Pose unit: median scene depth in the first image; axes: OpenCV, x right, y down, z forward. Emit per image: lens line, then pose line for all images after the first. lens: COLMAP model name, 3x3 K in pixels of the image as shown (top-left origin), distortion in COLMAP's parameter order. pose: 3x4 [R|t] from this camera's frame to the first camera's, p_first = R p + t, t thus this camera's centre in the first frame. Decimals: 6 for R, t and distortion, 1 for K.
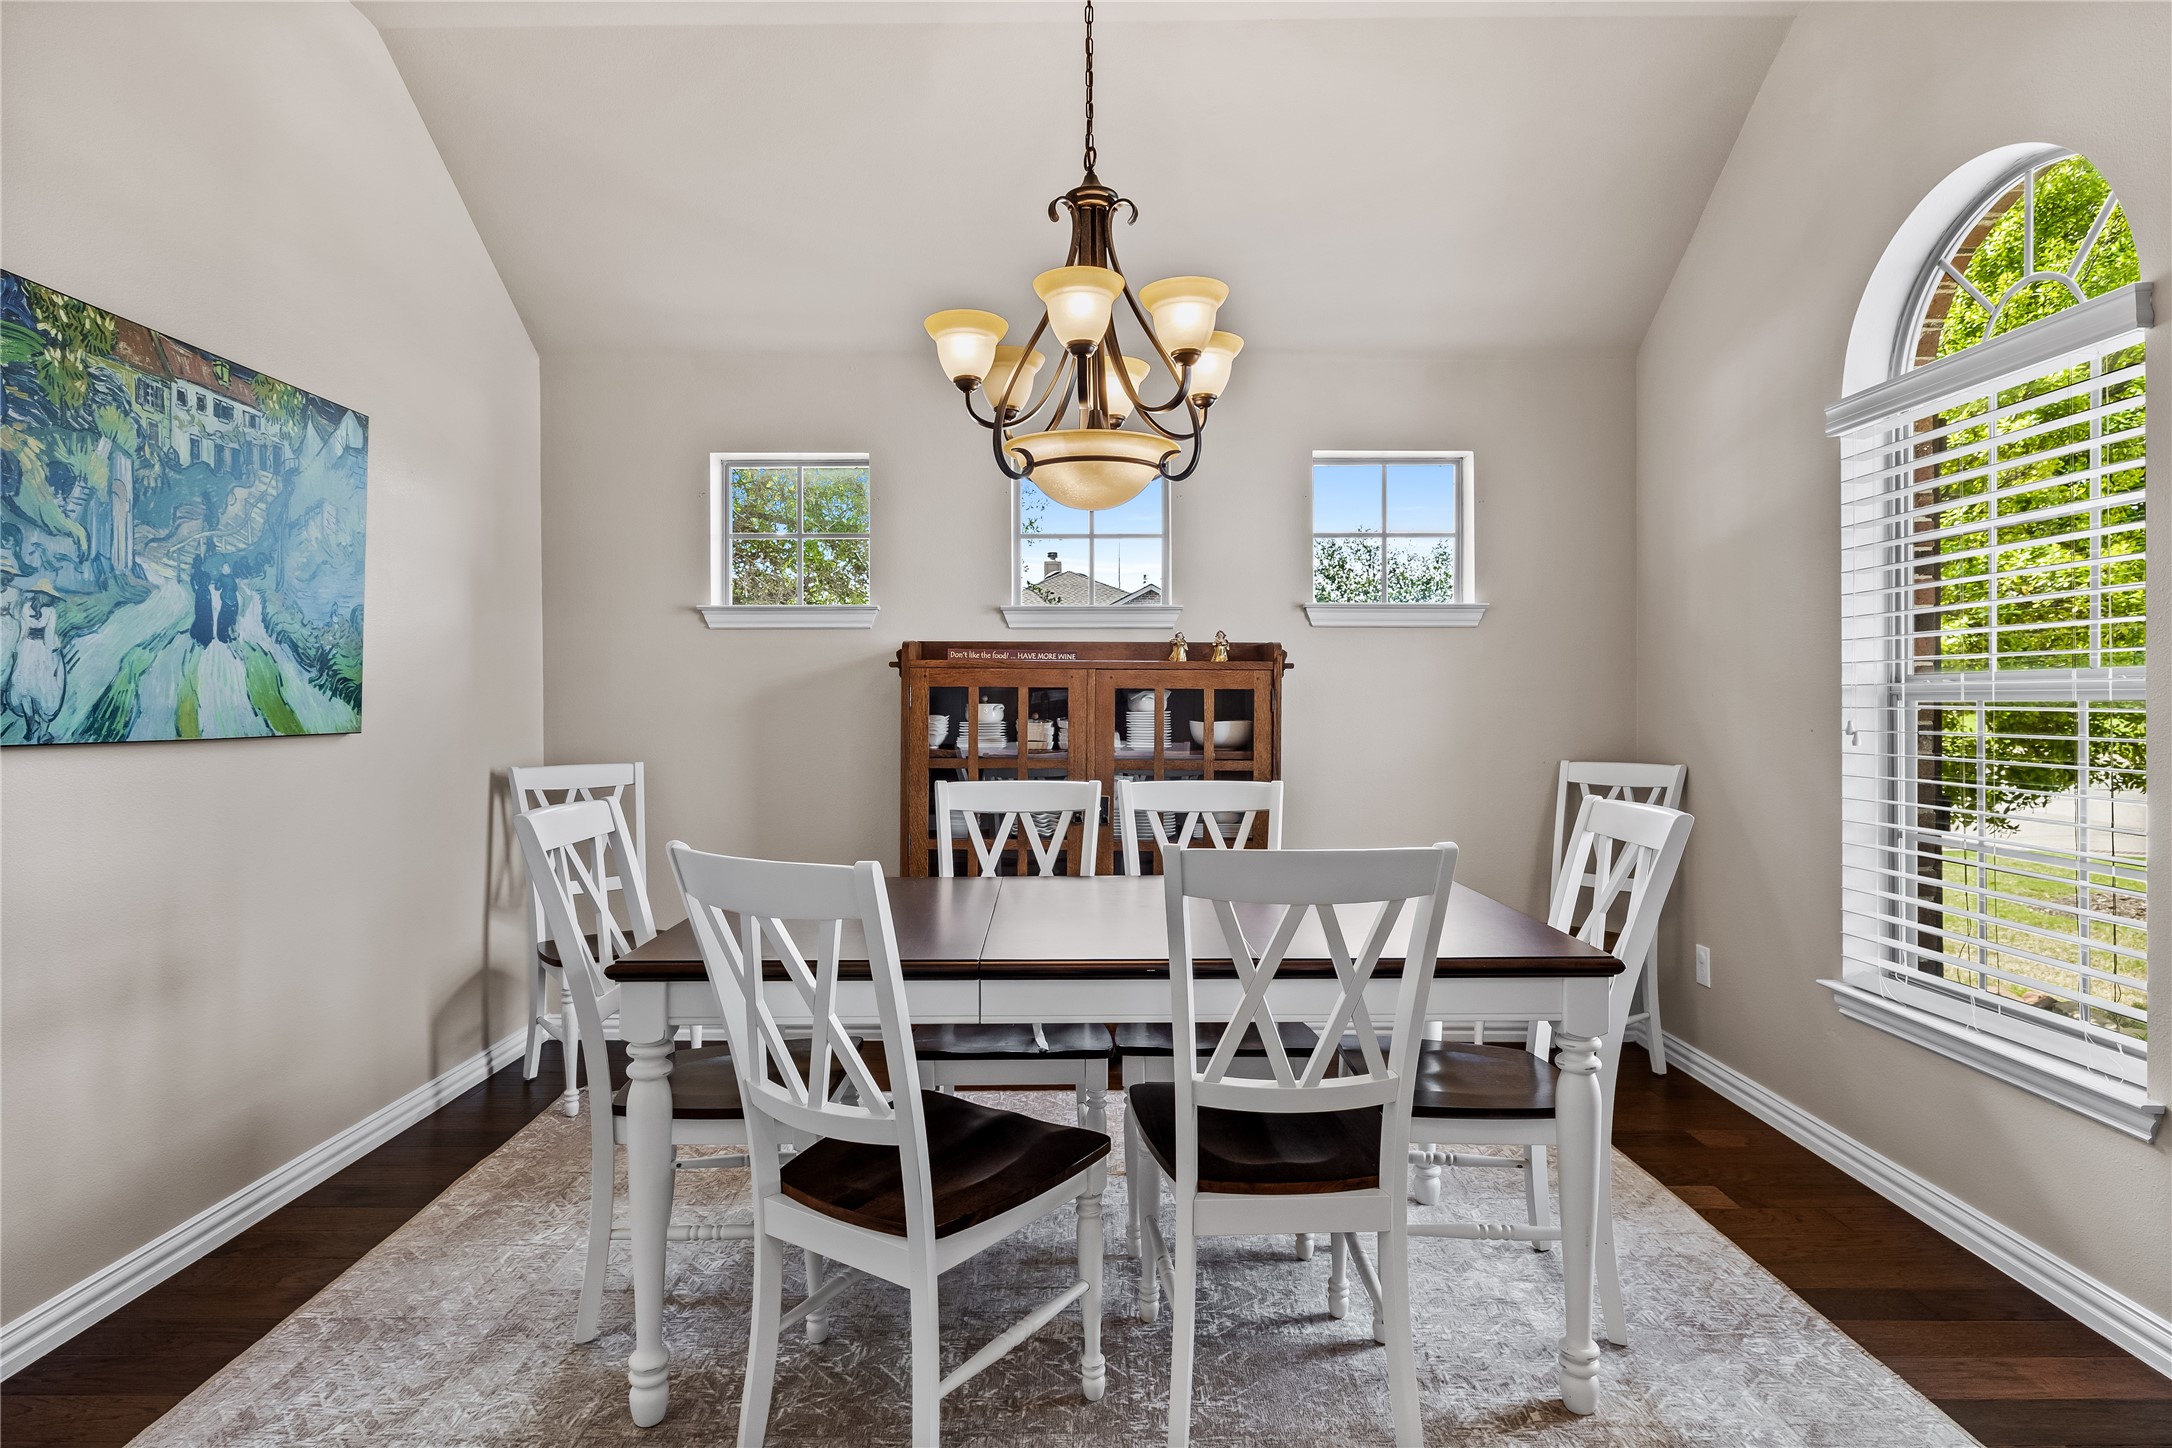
lens RADIAL K [[1188.5, 0, 1068.2], [0, 1188.5, 708.0], [0, 0, 1]] dist [0.005678, -0.002526]
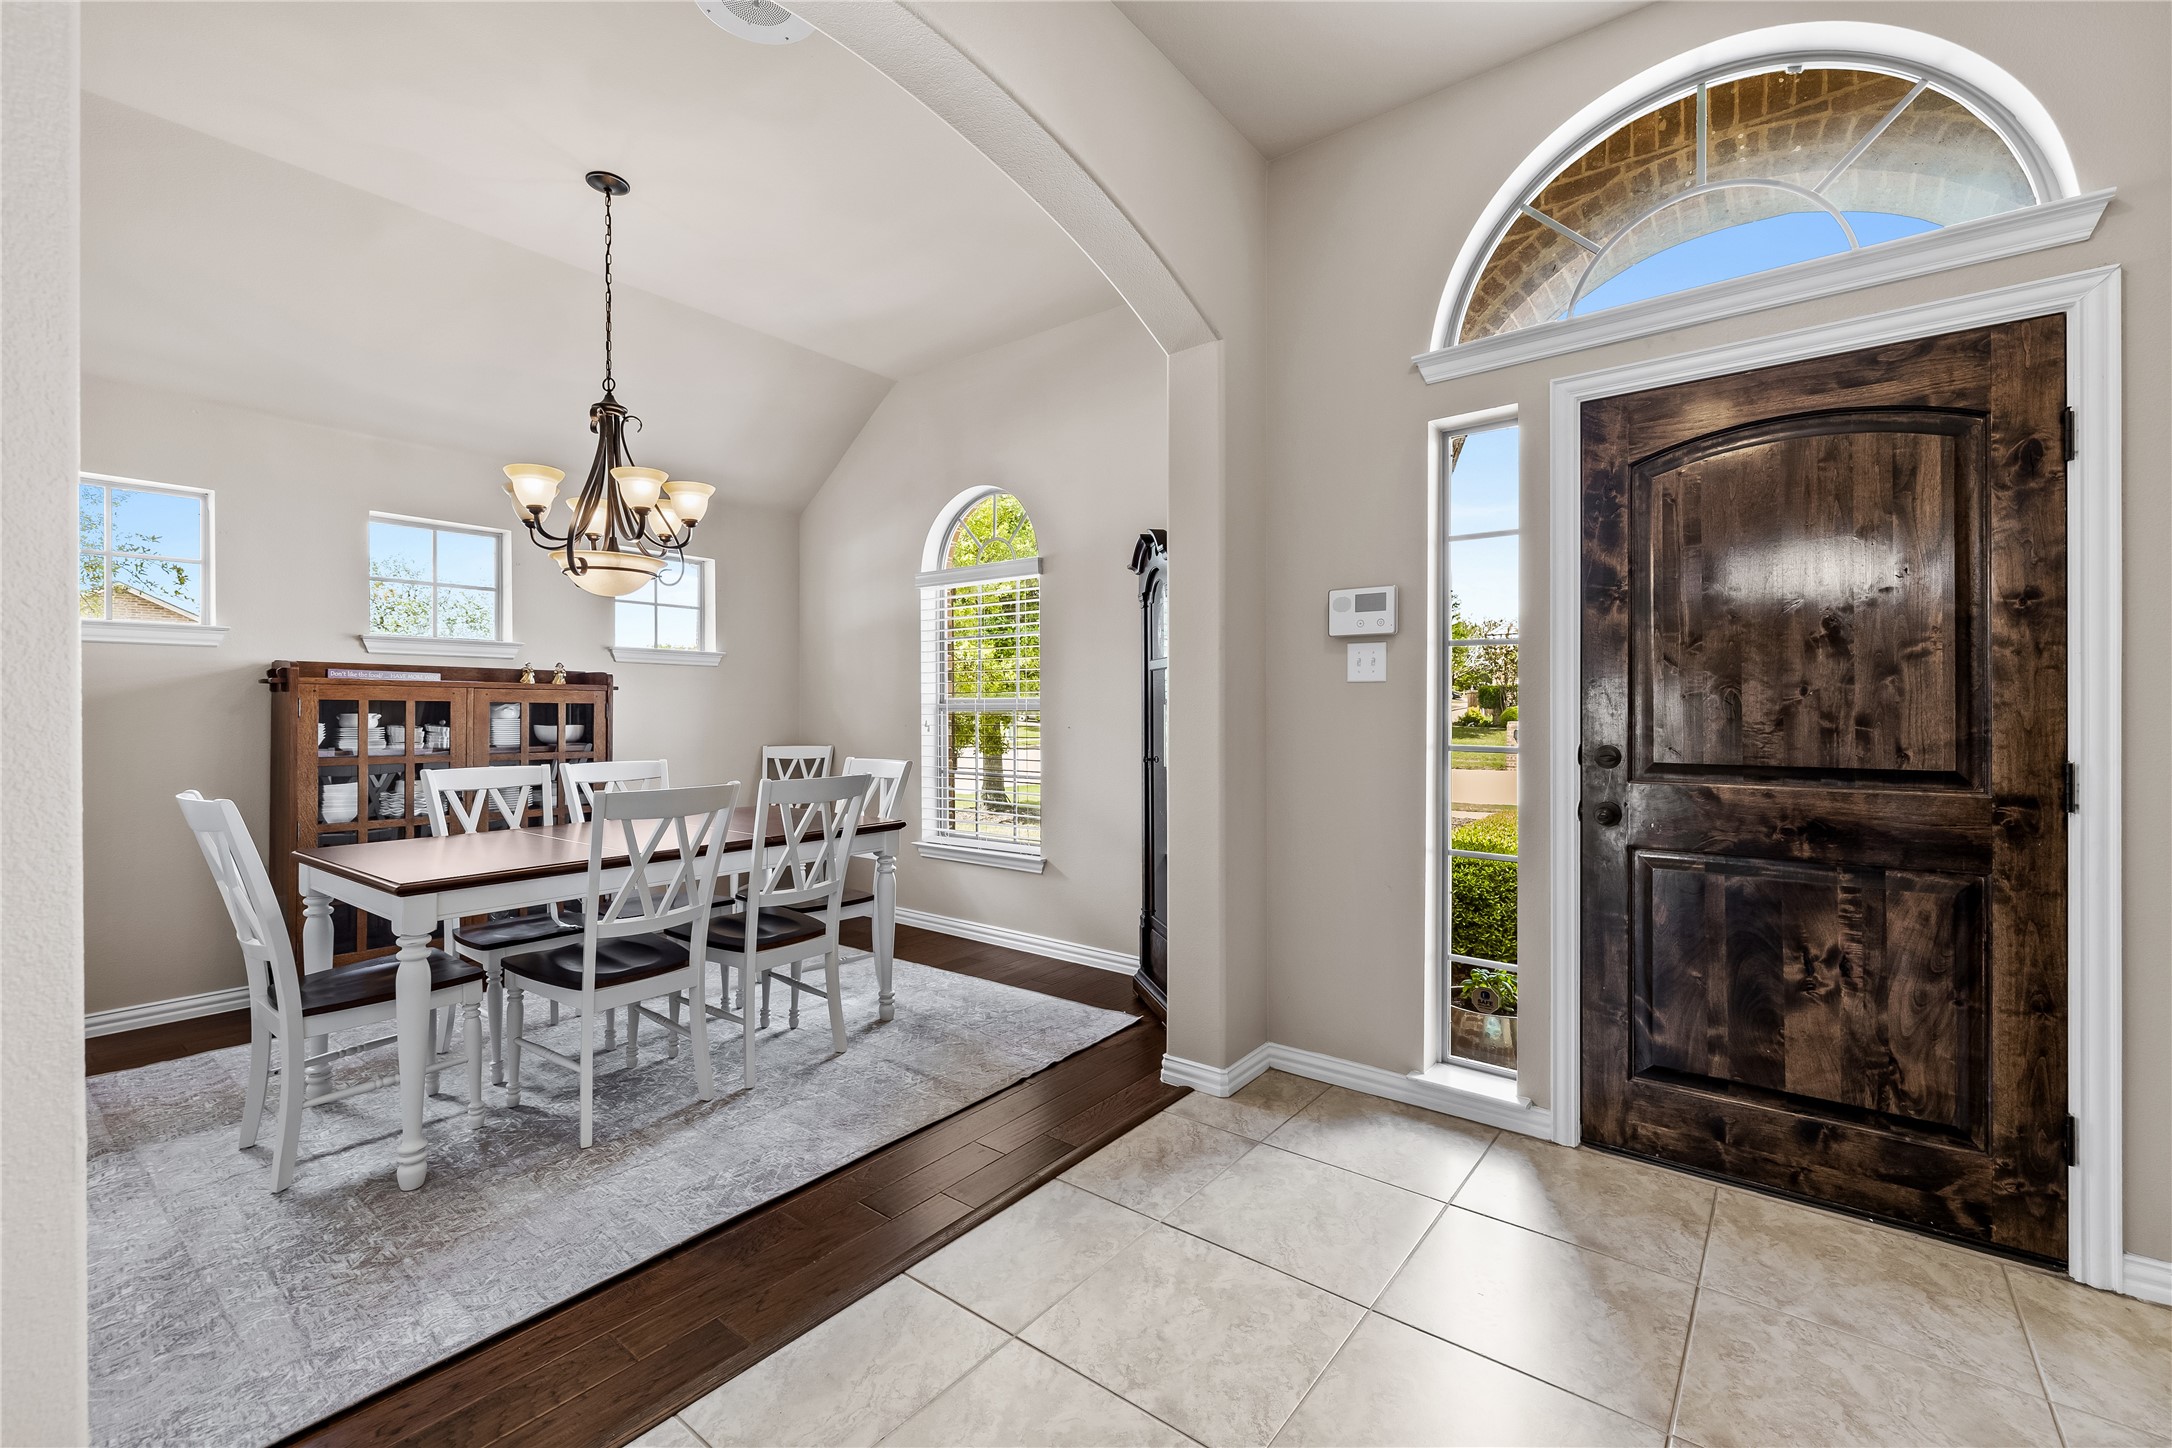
lens RADIAL K [[924.5, 0, 1084.8], [0, 924.5, 709.8], [0, 0, 1]] dist [-0.000098, 0.000219]
pose [[0.610950, 0.001227, 0.791668, -0.394596], [0.004669, 0.999976, -0.005153, 0.001157], [-0.791656, 0.006844, 0.610929, -0.206780]]
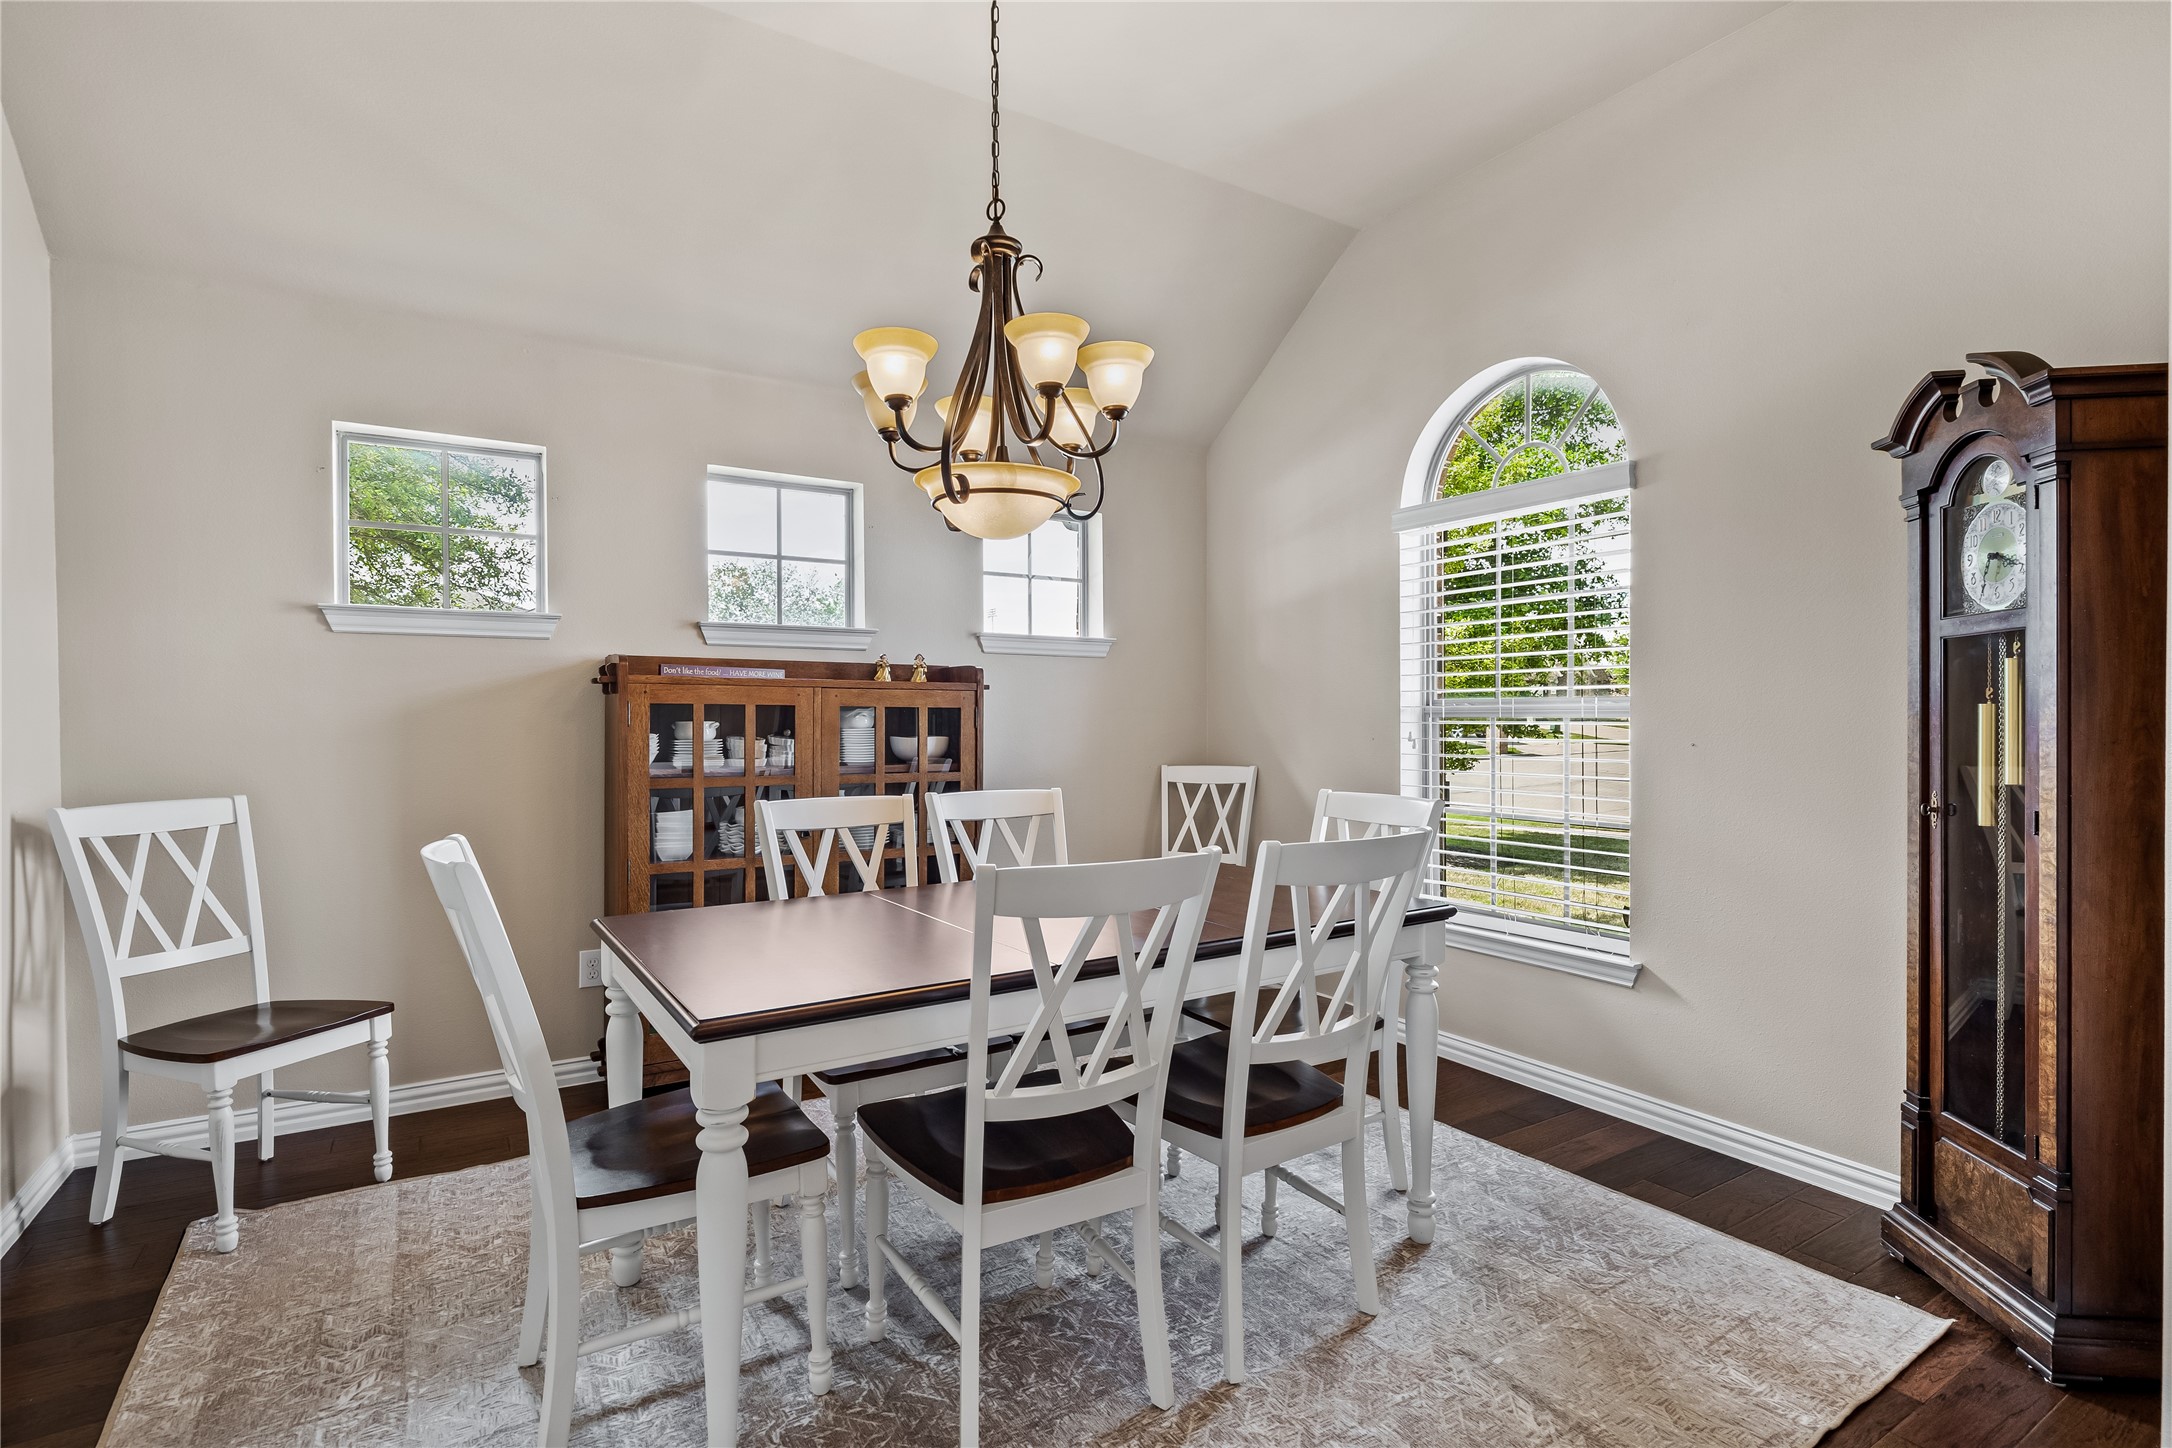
lens RADIAL K [[1052.2, 0, 1087.0], [0, 1052.2, 728.9], [0, 0, 1]] dist [-0.001654, 0.001121]
pose [[0.842409, -0.005854, 0.538807, -0.279999], [0.004010, 0.999981, 0.004596, -0.000010], [-0.538823, -0.001712, 0.842417, 0.105305]]
